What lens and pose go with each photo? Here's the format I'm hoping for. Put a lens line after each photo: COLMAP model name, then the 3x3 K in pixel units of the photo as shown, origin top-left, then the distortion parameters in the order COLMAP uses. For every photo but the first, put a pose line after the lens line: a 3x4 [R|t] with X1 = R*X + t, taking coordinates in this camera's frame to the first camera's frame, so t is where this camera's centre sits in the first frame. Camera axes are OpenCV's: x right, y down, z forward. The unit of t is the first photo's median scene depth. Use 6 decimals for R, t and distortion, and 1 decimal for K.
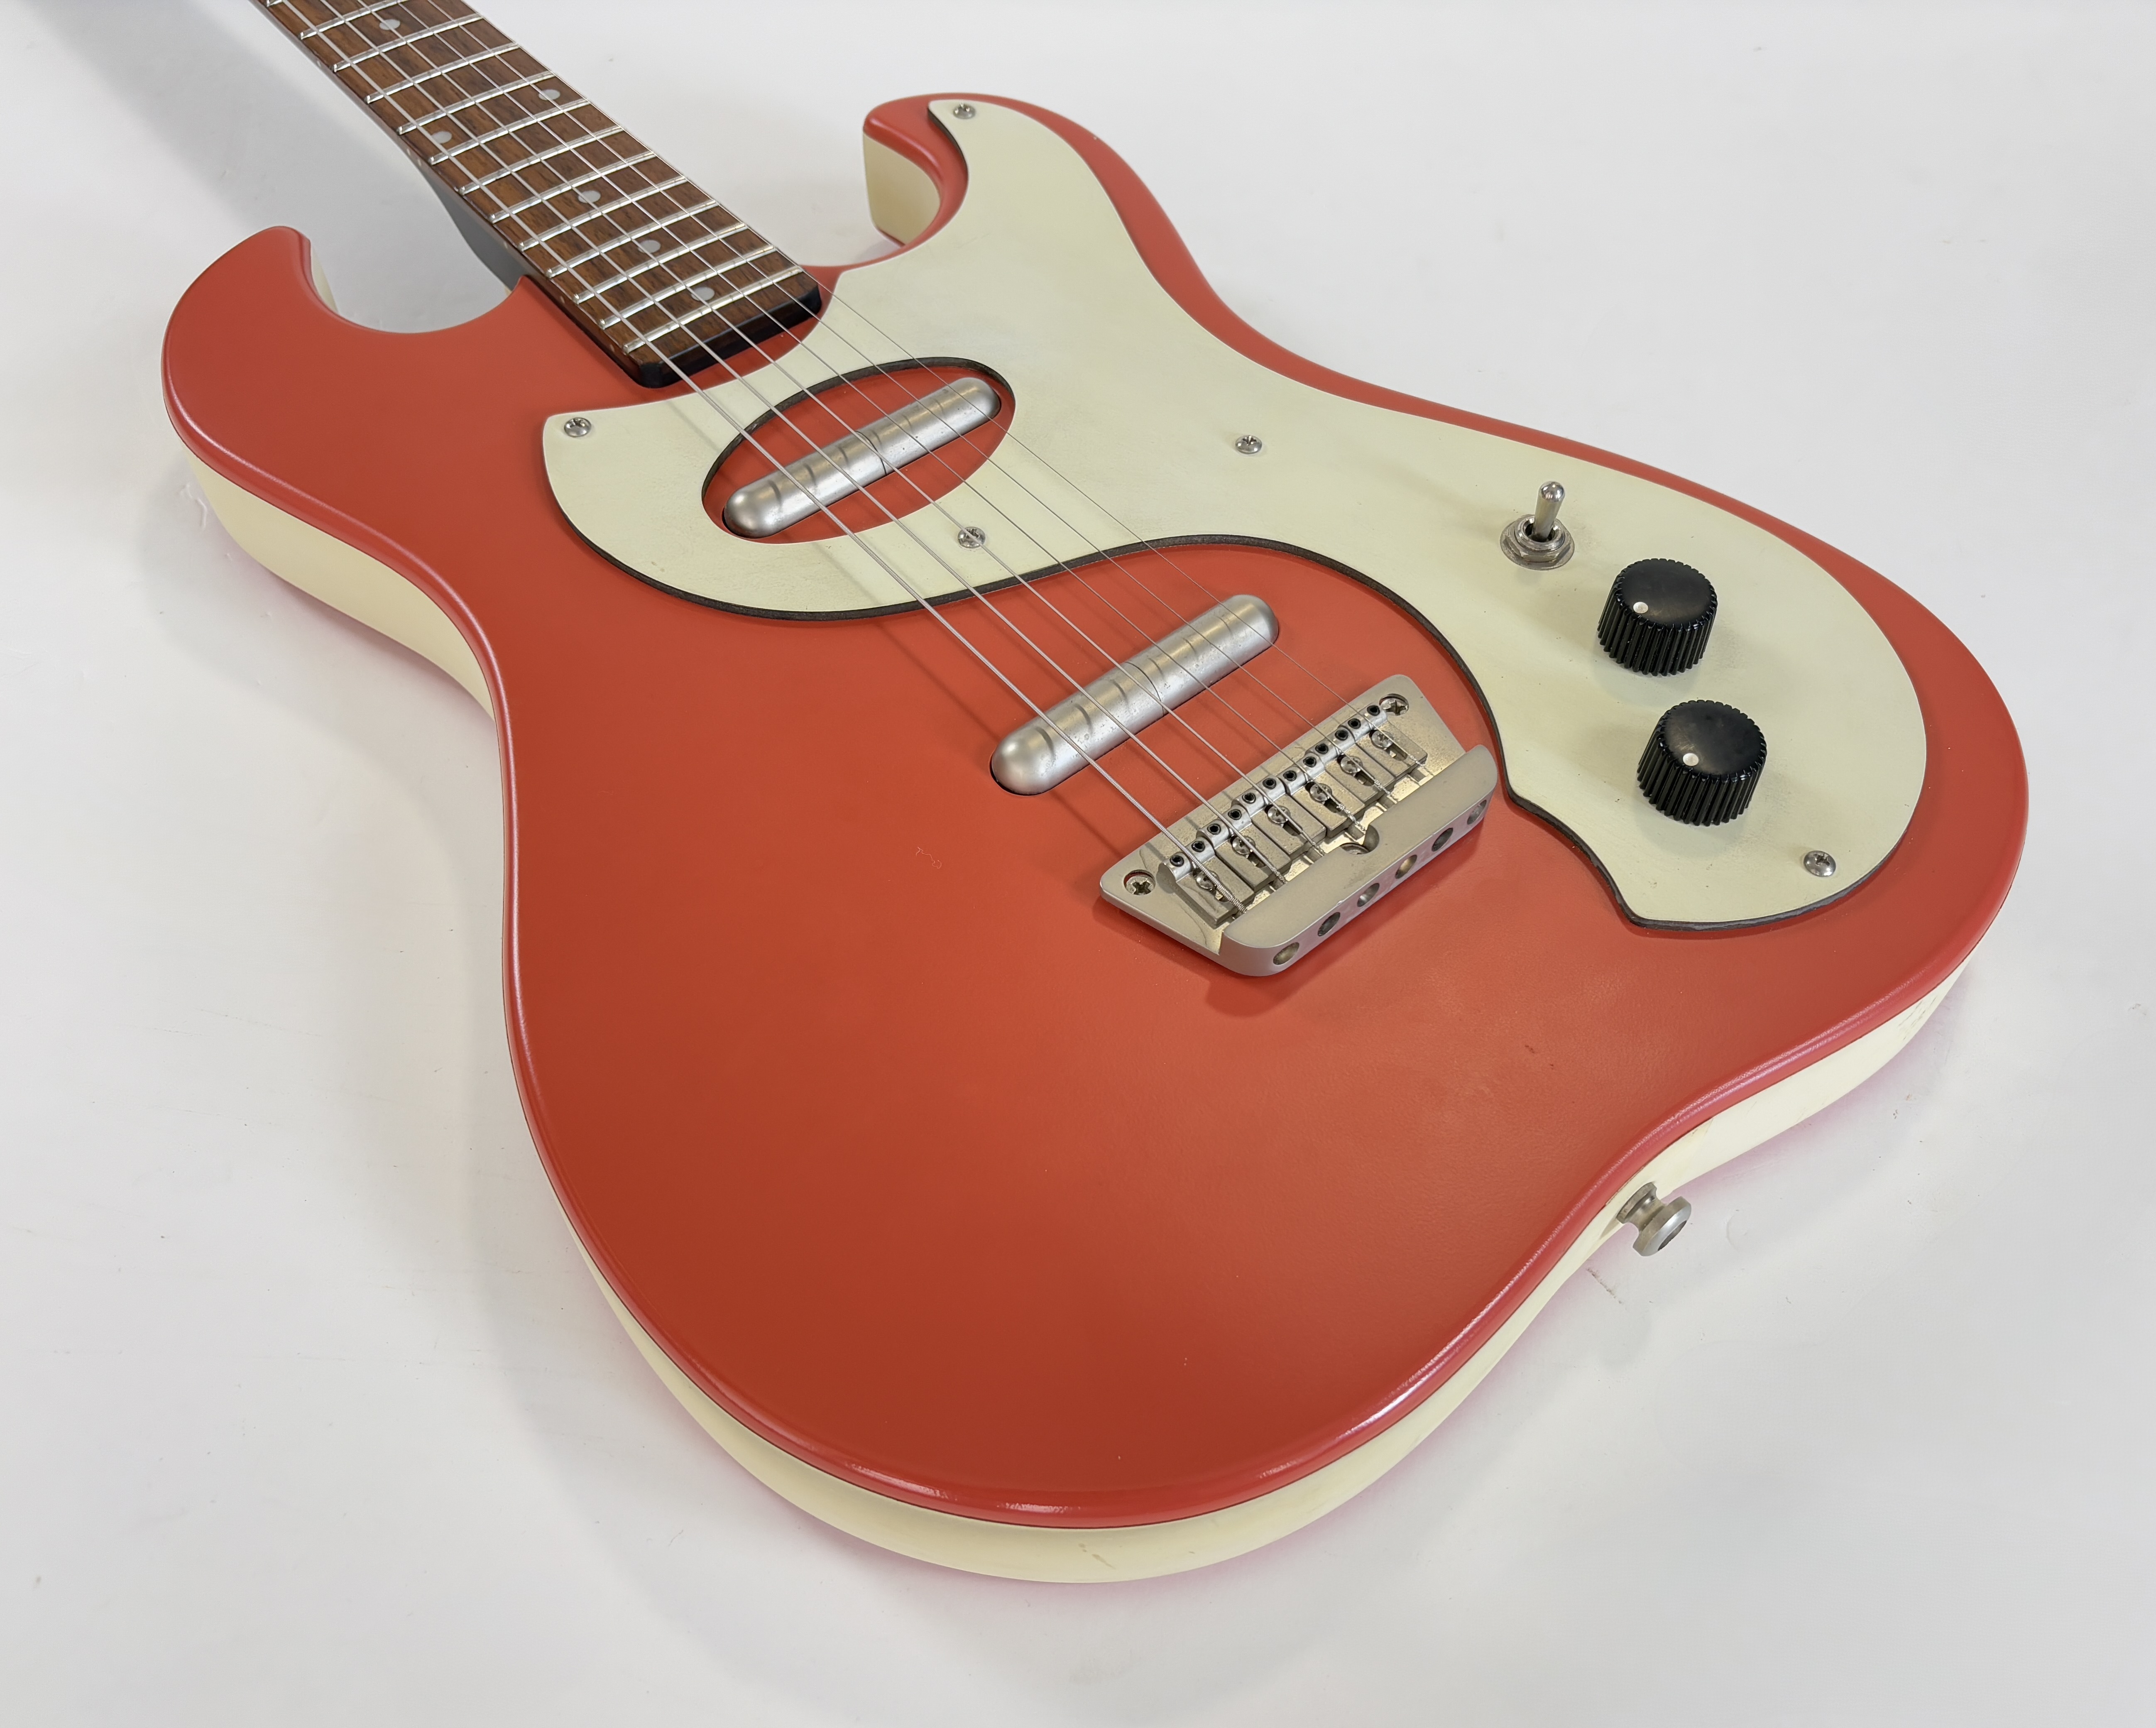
lens RADIAL K [[1966.6, 0, 1081.9], [0, 1966.6, 869.2], [0, 0, 1]] dist [0.011009, 0.000000]
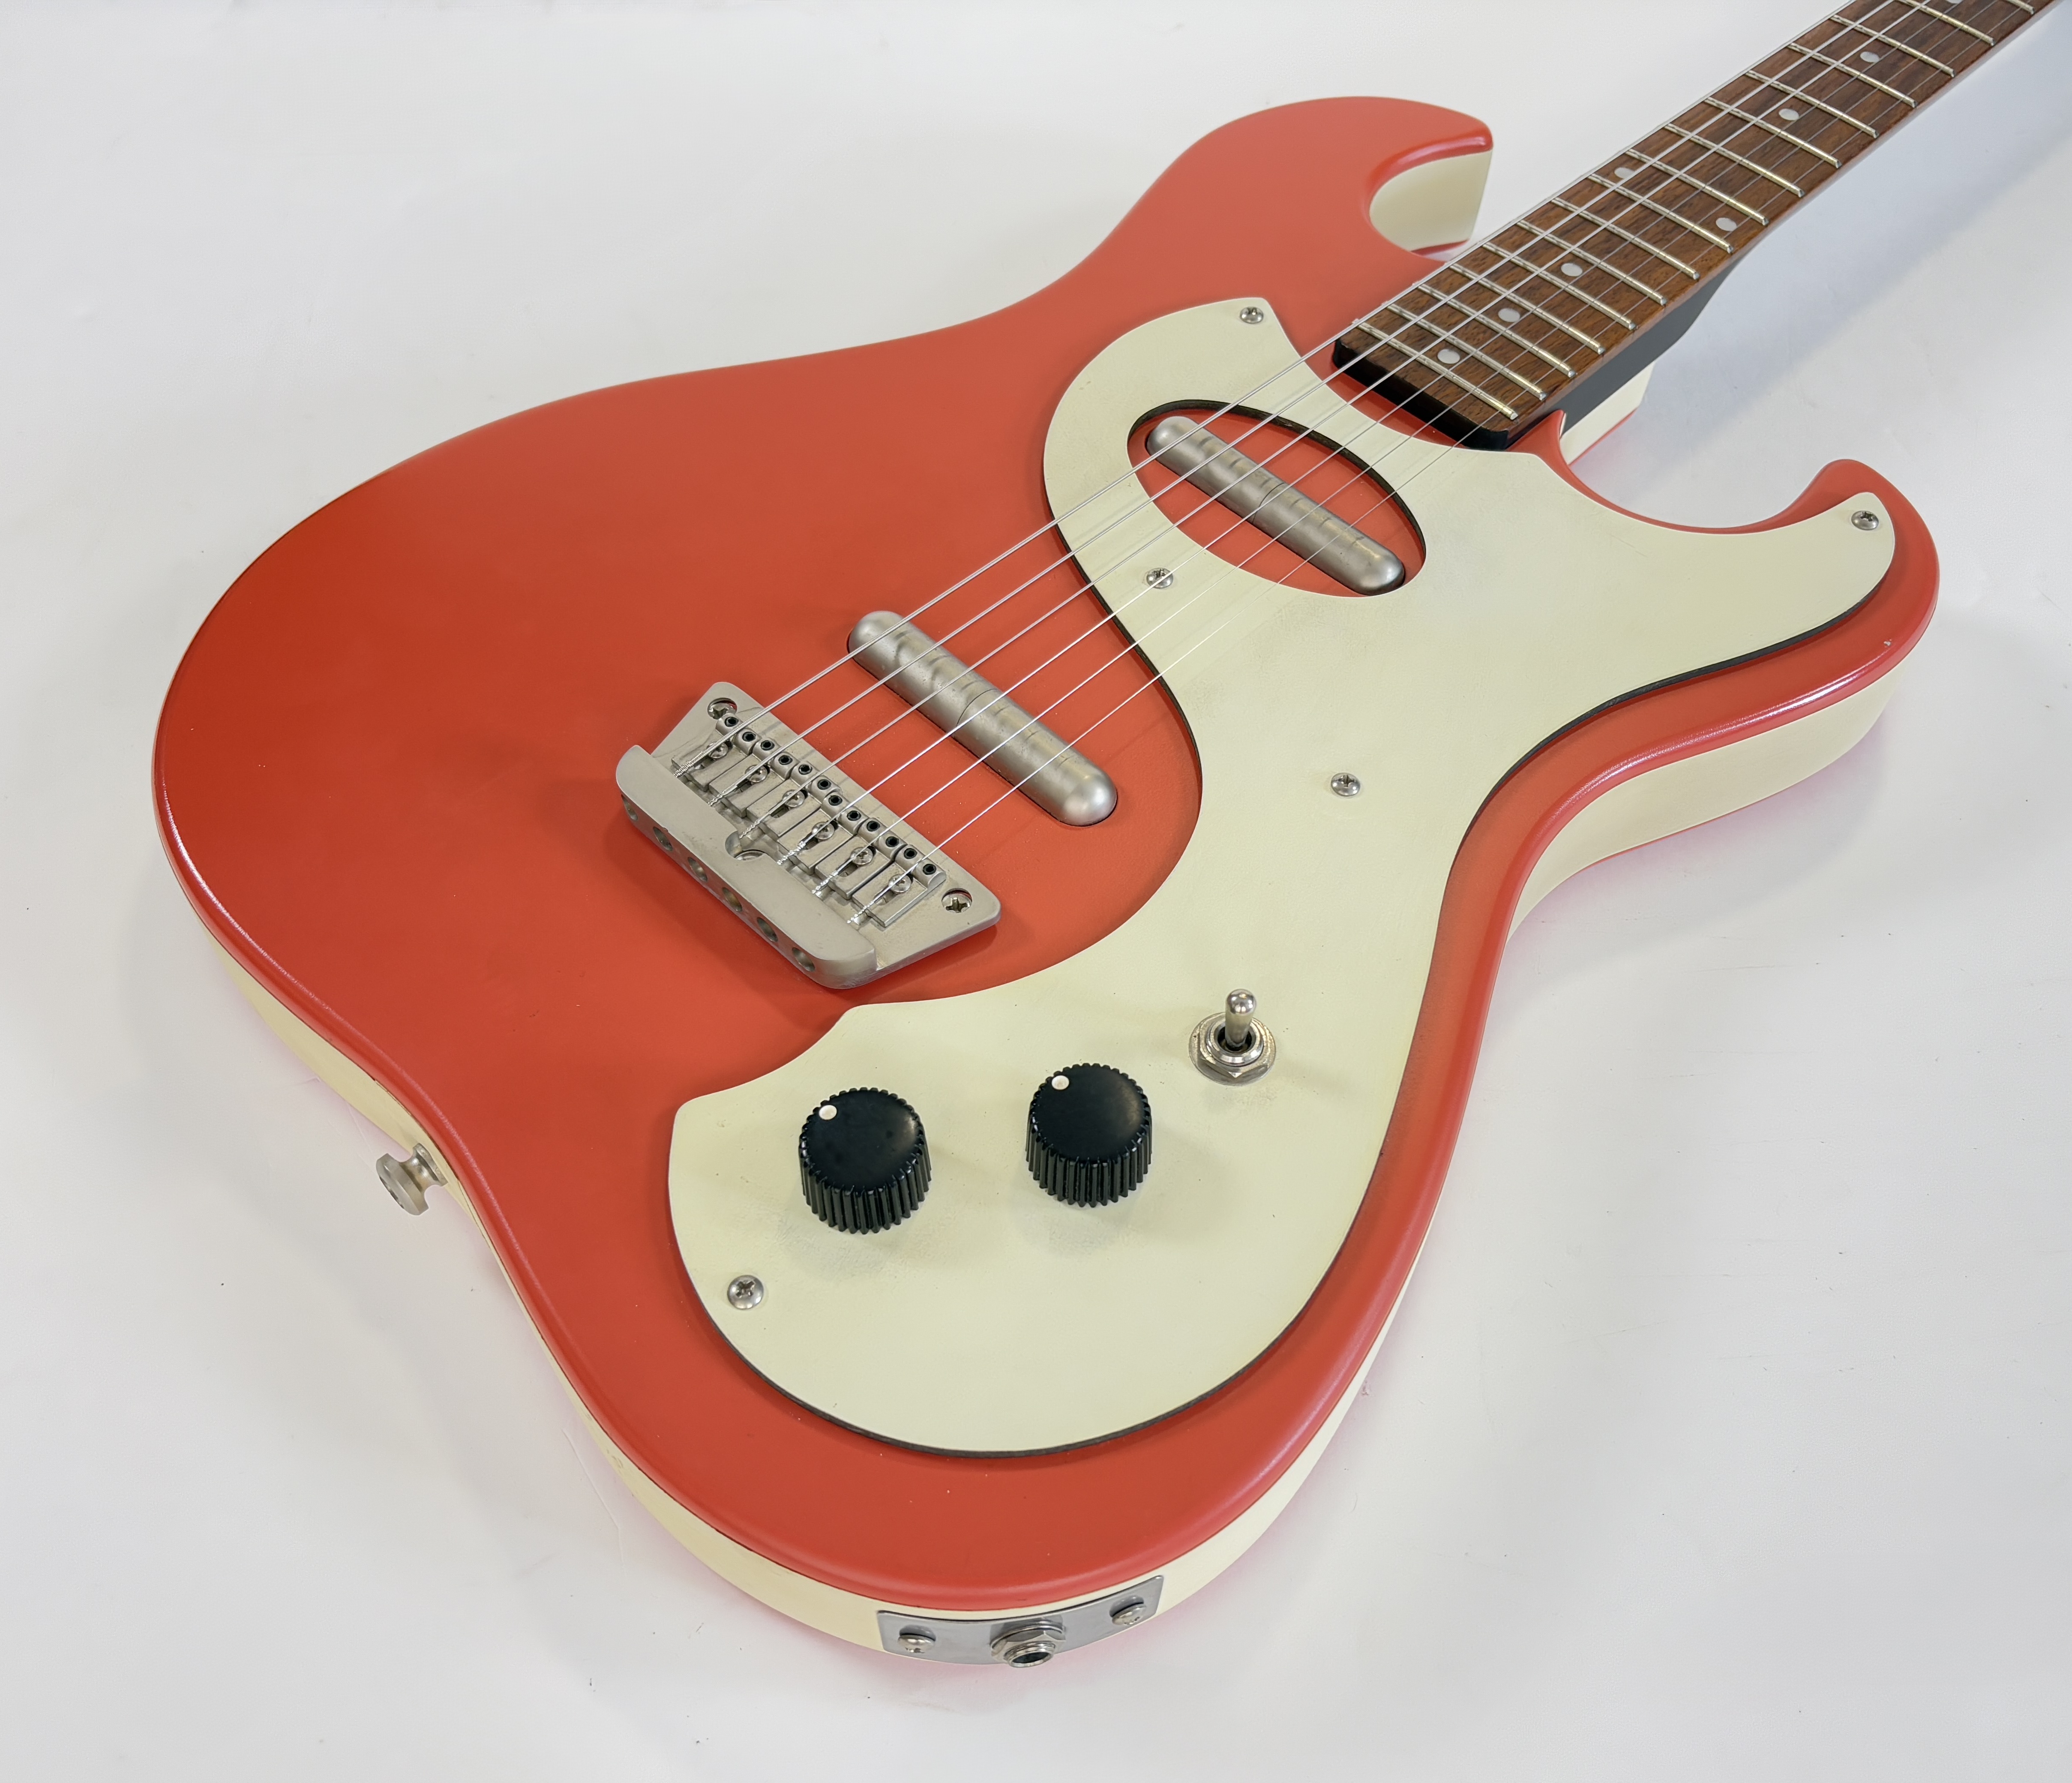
lens RADIAL K [[1891.5, 0, 1026.8], [0, 1891.5, 907.3], [0, 0, 1]] dist [0.014264, 0.000000]
pose [[0.076380, 0.794389, -0.602589, 0.687624], [-0.805149, 0.405622, 0.432673, -0.485866], [0.588134, 0.452126, 0.670582, 0.402422]]
